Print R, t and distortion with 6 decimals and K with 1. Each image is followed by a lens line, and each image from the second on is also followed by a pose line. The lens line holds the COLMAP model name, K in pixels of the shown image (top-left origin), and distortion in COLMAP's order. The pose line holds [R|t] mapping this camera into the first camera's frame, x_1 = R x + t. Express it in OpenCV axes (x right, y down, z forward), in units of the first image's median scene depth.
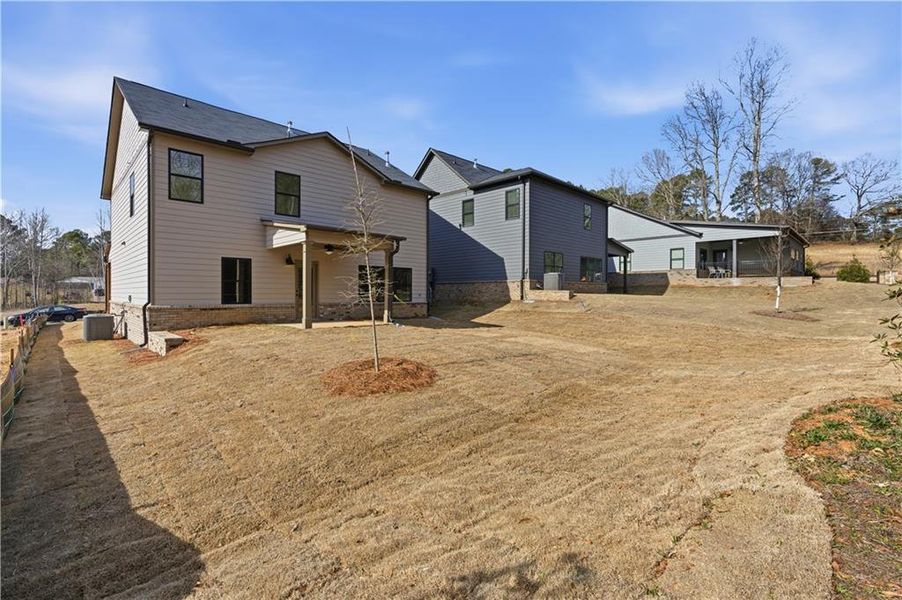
lens RADIAL K [[407.7, 0, 453.8], [0, 407.7, 296.4], [0, 0, 1]] dist [-0.000897, 0.000060]
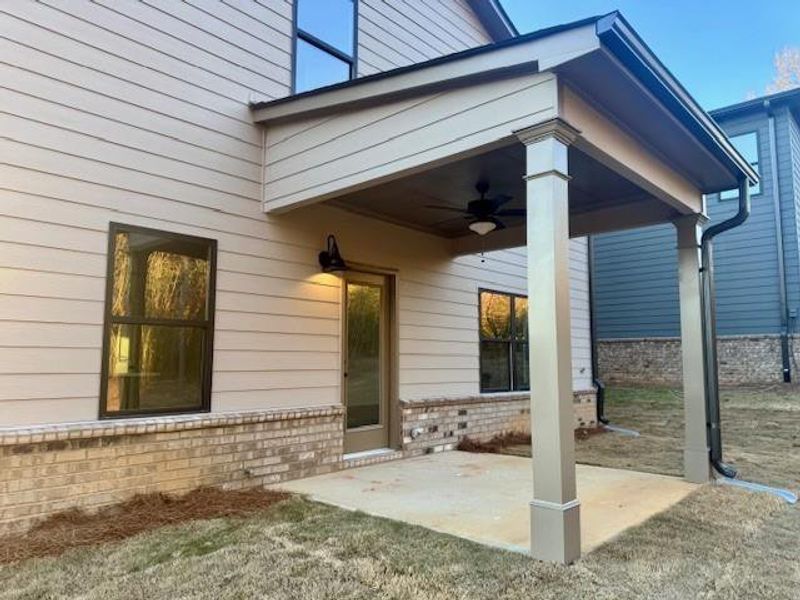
lens RADIAL K [[568.5, 0, 400.0], [0, 568.5, 300.0], [0, 0, 1]] dist [0.007692, 0.001553]
pose [[0.998260, 0.010054, 0.058110, -0.395221], [-0.003437, 0.993604, -0.112866, -0.011492], [-0.058874, 0.112470, 0.991909, 0.624417]]
